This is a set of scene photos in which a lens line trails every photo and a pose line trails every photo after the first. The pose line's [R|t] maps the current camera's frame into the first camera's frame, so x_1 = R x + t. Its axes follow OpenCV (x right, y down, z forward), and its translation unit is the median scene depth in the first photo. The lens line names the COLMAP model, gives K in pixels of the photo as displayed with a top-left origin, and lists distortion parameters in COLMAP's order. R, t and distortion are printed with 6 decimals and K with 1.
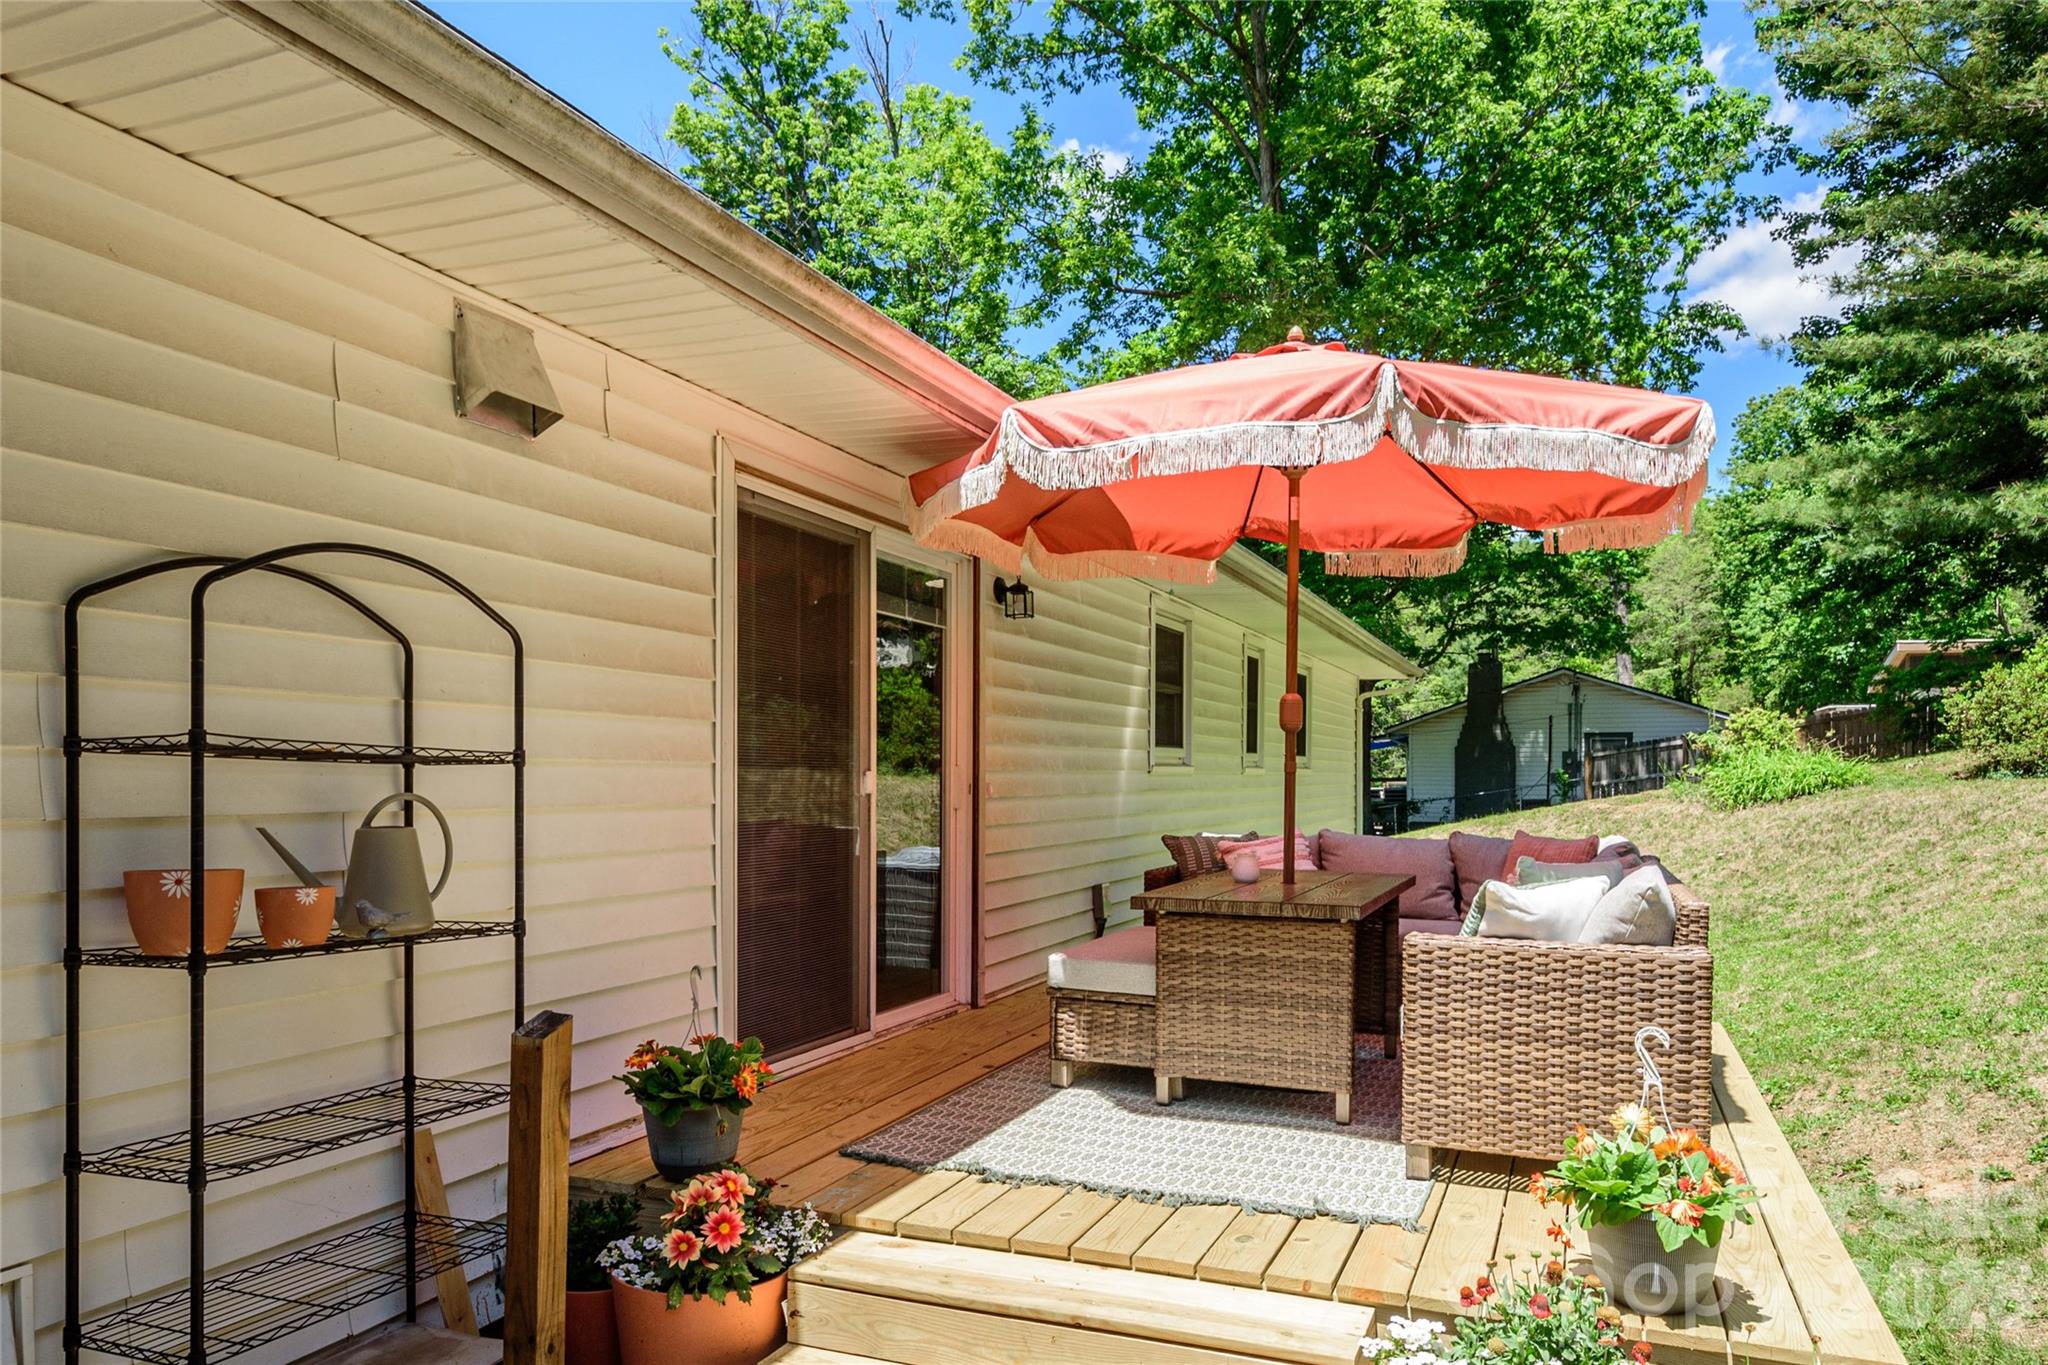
lens RADIAL K [[1346.6, 0, 1029.8], [0, 1346.6, 766.0], [0, 0, 1]] dist [0.033785, -0.053051]
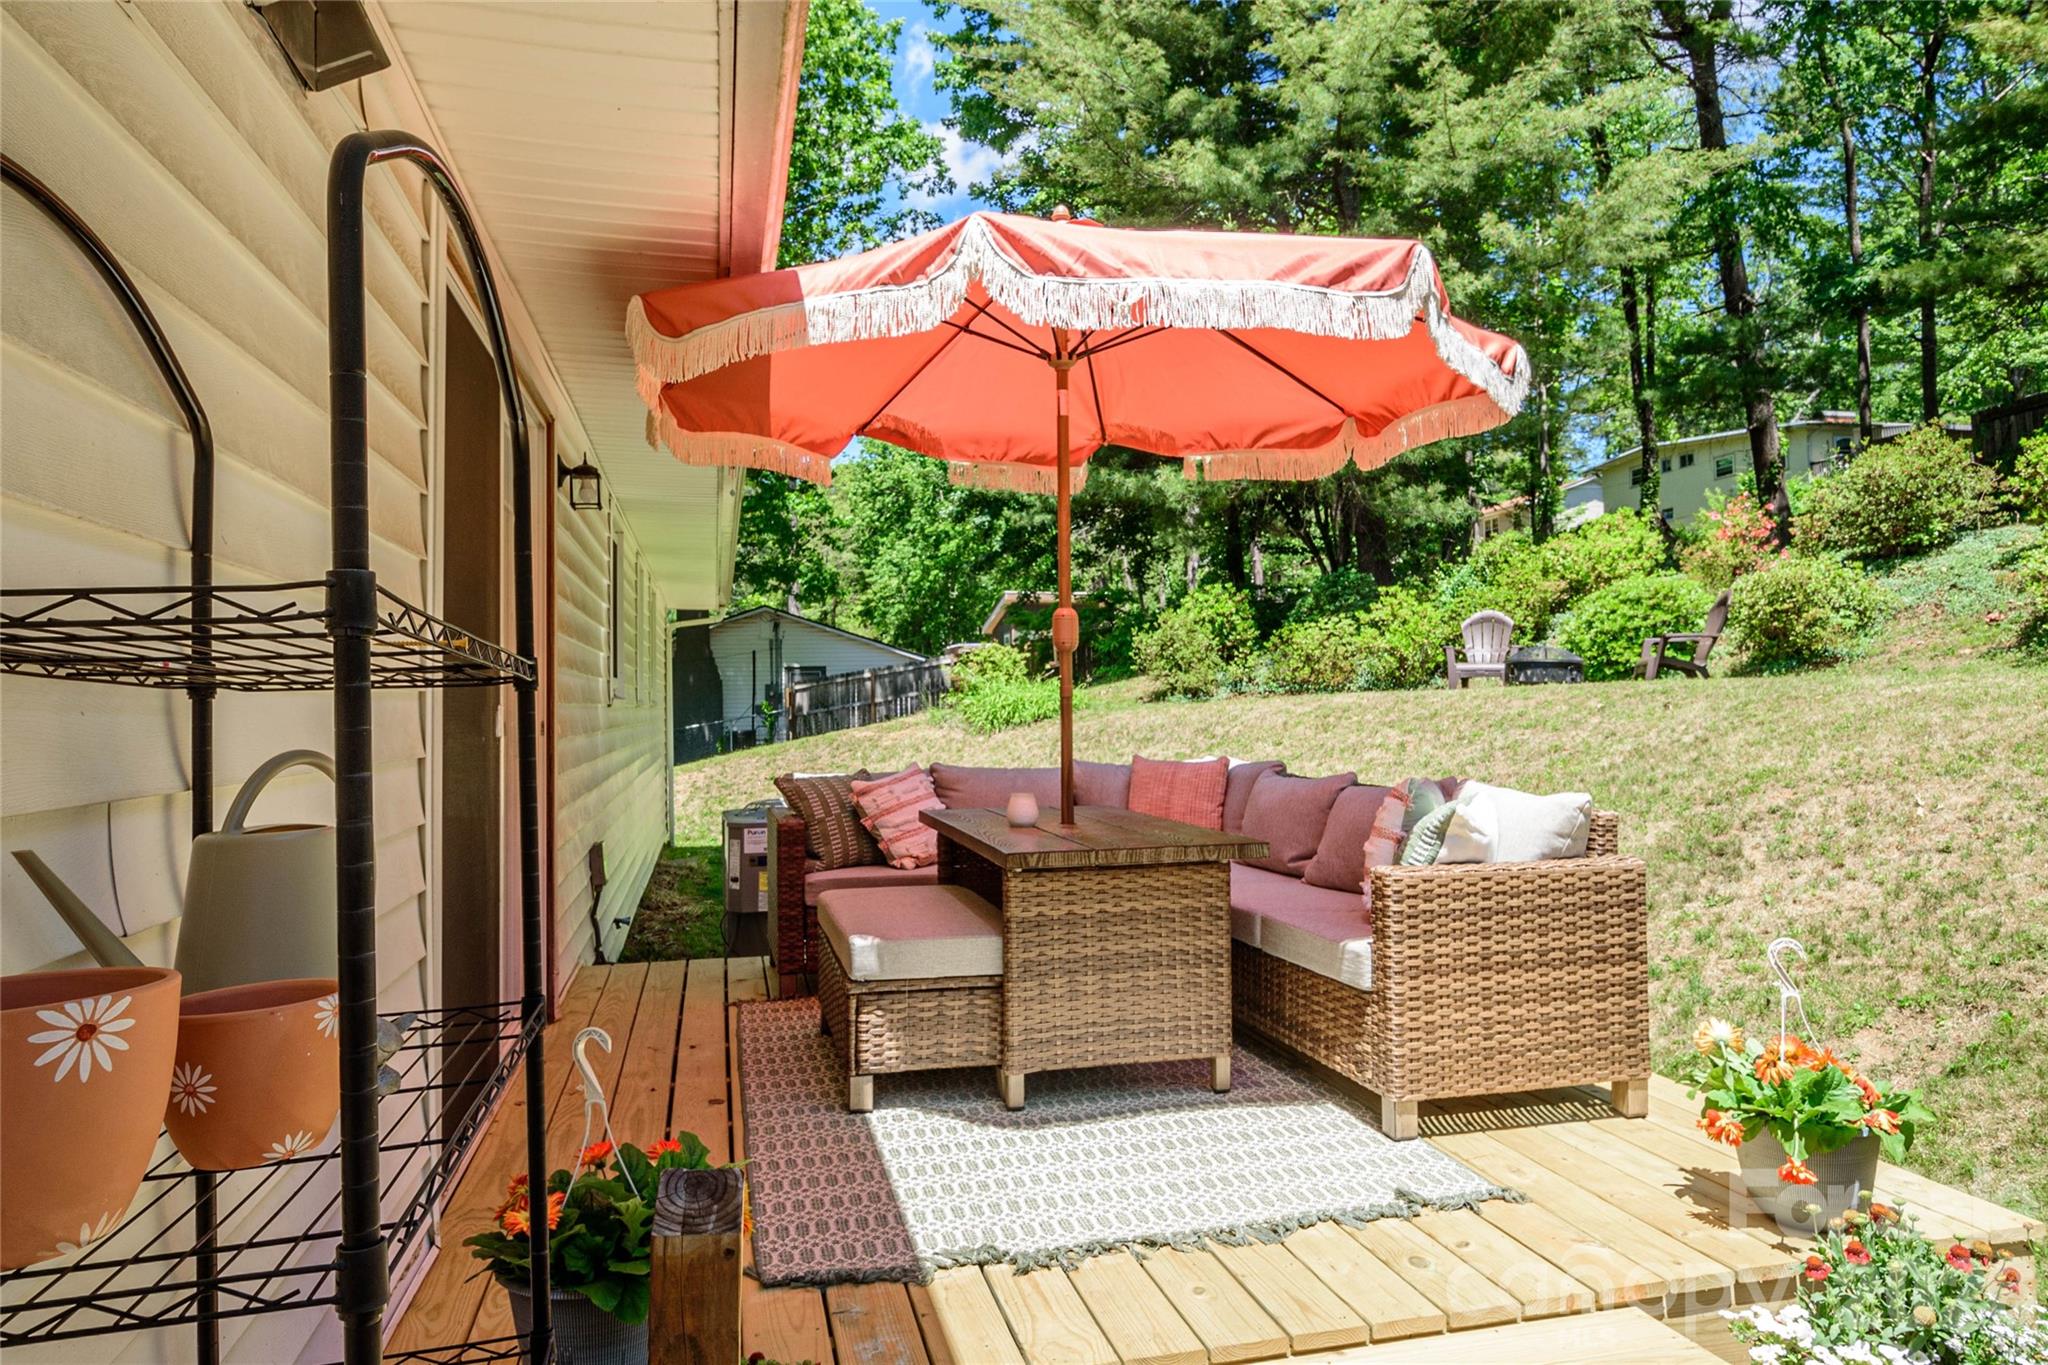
lens RADIAL K [[1312.4, 0, 1034.0], [0, 1312.4, 636.3], [0, 0, 1]] dist [0.002522, -0.000758]
pose [[0.805078, 0.014698, 0.592987, -0.362334], [0.014398, 0.998914, -0.044306, 0.002952], [-0.592994, 0.044208, 0.803992, 0.347086]]
